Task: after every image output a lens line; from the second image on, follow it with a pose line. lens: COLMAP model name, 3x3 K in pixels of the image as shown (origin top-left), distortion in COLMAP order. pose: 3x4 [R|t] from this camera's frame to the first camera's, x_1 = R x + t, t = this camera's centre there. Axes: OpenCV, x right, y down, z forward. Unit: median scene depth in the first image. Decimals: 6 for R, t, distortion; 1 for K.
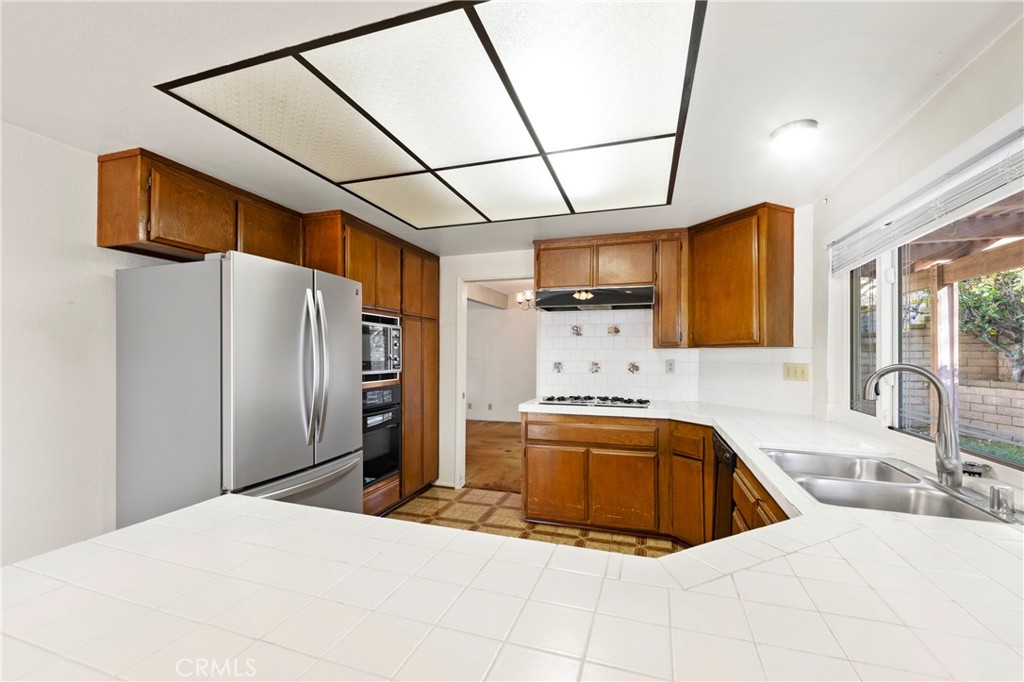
lens RADIAL K [[415.4, 0, 514.5], [0, 415.4, 351.1], [0, 0, 1]] dist [-0.000723, -0.000160]
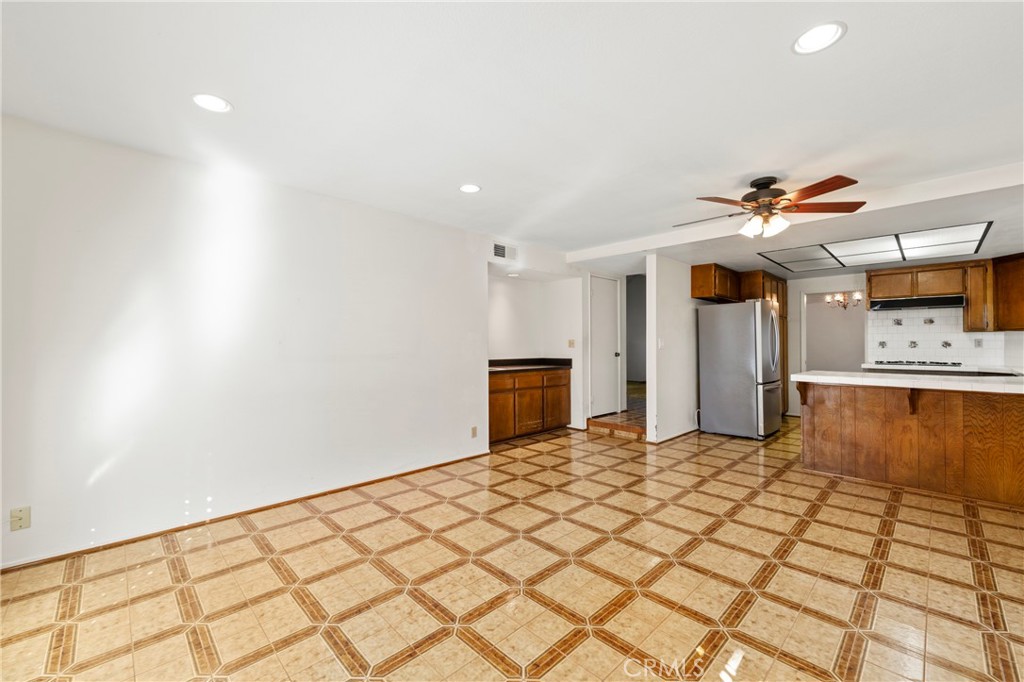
lens RADIAL K [[415.4, 0, 516.4], [0, 415.4, 338.7], [0, 0, 1]] dist [-0.000723, -0.000160]
pose [[0.886448, -0.009773, -0.462724, -0.488061], [0.006097, 0.999937, -0.009441, 0.025554], [0.462787, 0.005548, 0.886452, -1.307871]]
